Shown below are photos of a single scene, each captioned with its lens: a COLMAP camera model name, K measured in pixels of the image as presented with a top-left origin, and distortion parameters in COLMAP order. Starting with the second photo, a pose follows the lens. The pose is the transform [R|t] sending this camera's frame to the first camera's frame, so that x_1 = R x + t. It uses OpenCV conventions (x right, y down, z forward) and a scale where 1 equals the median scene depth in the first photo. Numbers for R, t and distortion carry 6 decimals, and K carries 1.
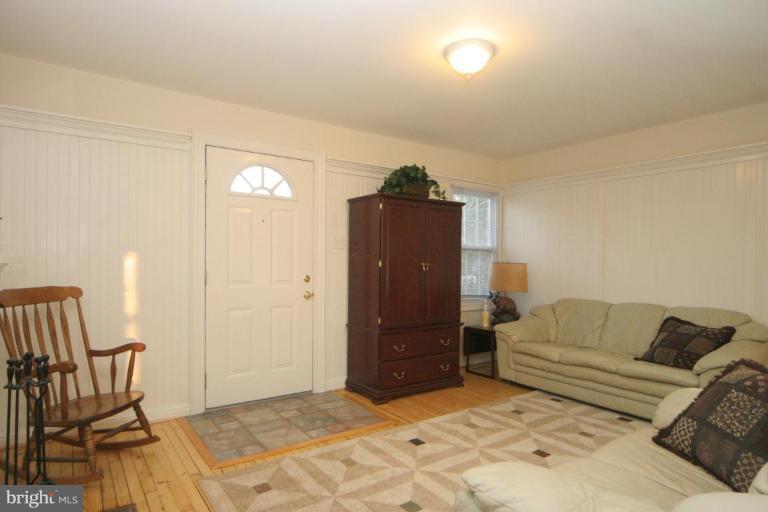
lens RADIAL K [[437.4, 0, 373.0], [0, 437.4, 269.0], [0, 0, 1]] dist [0.001314, 0.000432]
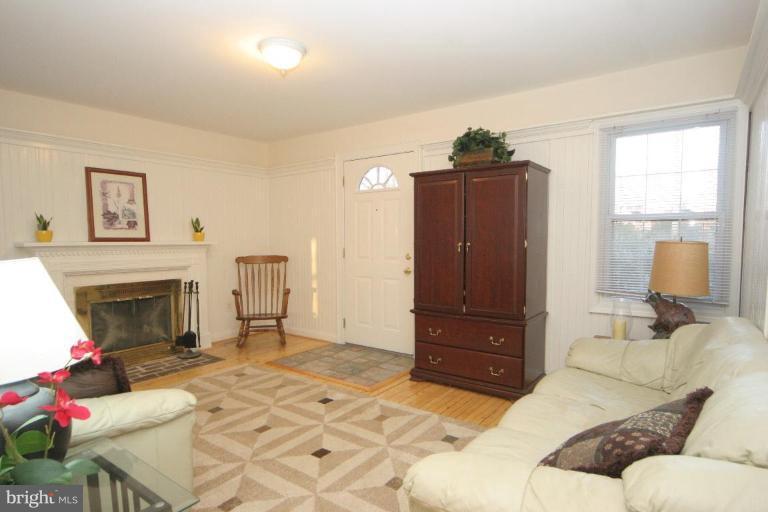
lens RADIAL K [[419.4, 0, 388.0], [0, 419.4, 264.9], [0, 0, 1]] dist [-0.001870, -0.000456]
pose [[0.313043, 0.044909, -0.948677, 1.011432], [0.000025, 0.998881, 0.047294, -0.008995], [0.949739, -0.014828, 0.312691, 0.707841]]
